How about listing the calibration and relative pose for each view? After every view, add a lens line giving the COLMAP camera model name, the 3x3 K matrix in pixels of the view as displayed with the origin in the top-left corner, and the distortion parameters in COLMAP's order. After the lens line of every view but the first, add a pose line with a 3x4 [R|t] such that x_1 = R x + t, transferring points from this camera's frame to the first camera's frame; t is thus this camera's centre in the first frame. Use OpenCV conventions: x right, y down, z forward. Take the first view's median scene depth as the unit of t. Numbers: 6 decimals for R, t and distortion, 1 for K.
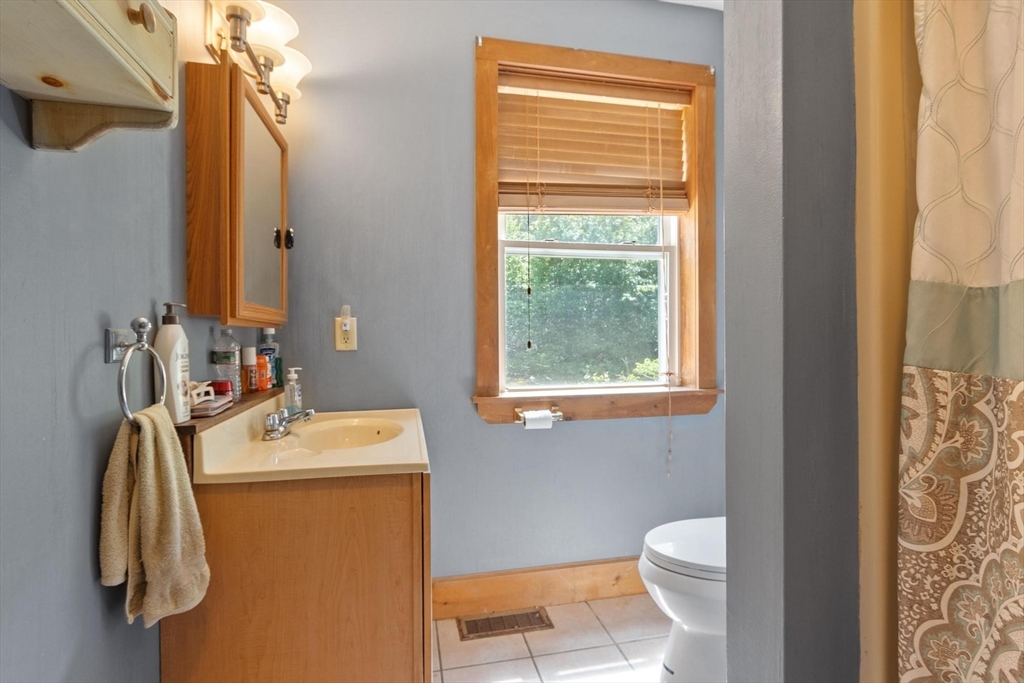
lens RADIAL K [[479.2, 0, 513.4], [0, 479.2, 343.5], [0, 0, 1]] dist [0.012361, 0.000164]
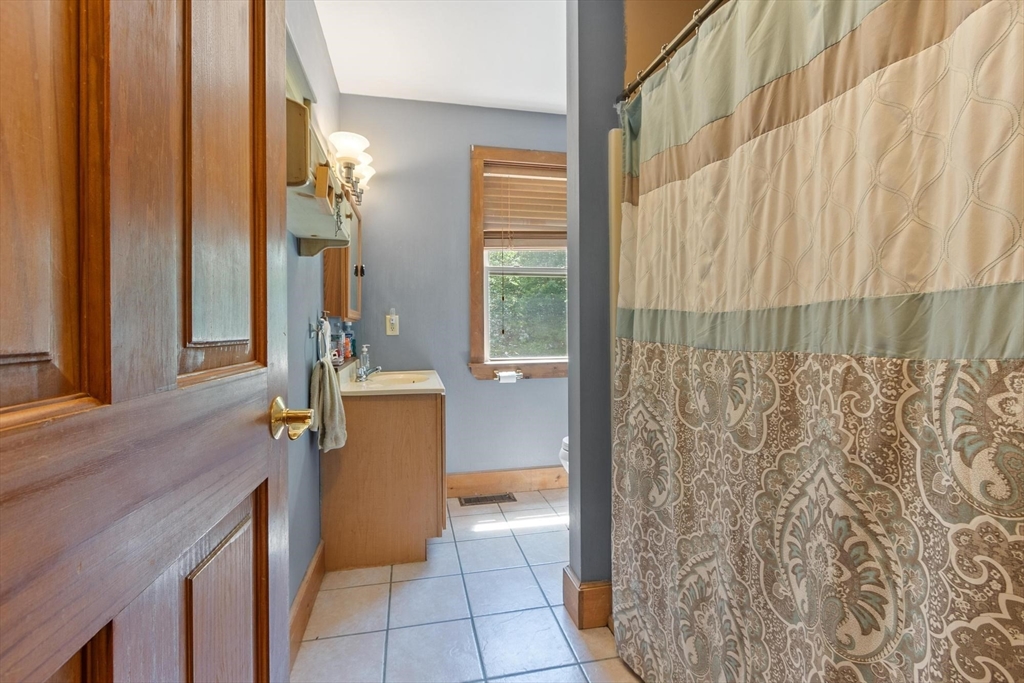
lens RADIAL K [[444.5, 0, 506.7], [0, 444.5, 335.2], [0, 0, 1]] dist [0.001282, -0.000445]
pose [[0.999955, -0.000188, -0.009444, 0.062350], [0.000223, 0.999993, 0.003703, 0.008365], [0.009443, -0.003705, 0.999949, -0.526924]]
